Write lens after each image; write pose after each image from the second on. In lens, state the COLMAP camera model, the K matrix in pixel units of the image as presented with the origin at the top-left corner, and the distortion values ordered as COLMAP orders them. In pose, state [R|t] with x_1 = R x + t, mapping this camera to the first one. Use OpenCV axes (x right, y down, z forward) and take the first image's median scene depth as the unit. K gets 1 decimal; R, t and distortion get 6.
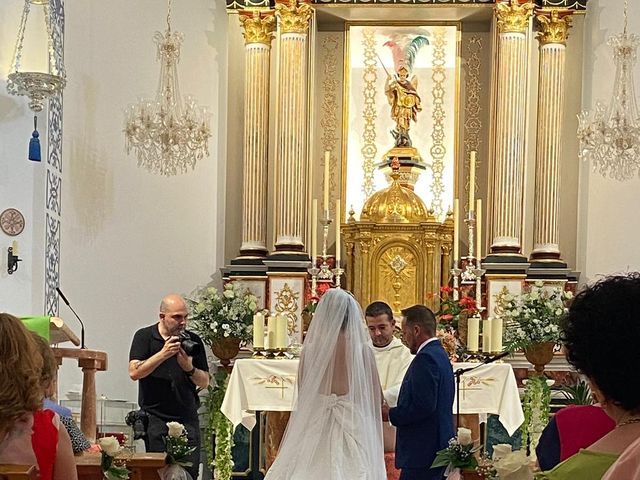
lens RADIAL K [[403.9, 0, 320.0], [0, 403.9, 240.0], [0, 0, 1]] dist [0.052432, 0.002015]
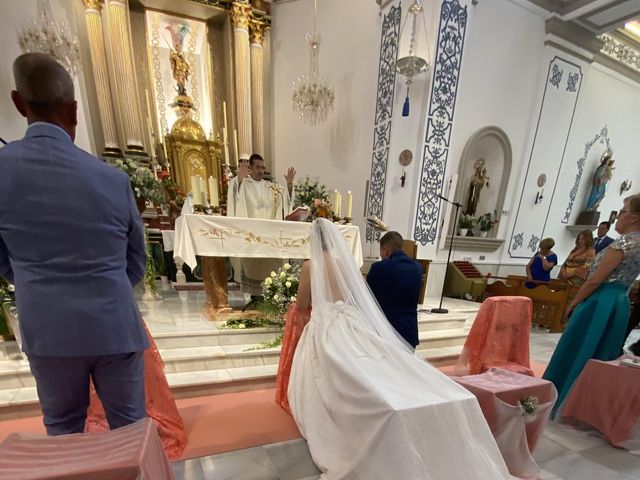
lens RADIAL K [[429.1, 0, 320.0], [0, 429.1, 240.0], [0, 0, 1]] dist [-0.009725, 0.000938]
pose [[0.998185, 0.036029, 0.048264, 0.678452], [-0.050190, 0.940570, 0.335872, -0.283616], [-0.033294, -0.337684, 0.940670, -0.818331]]
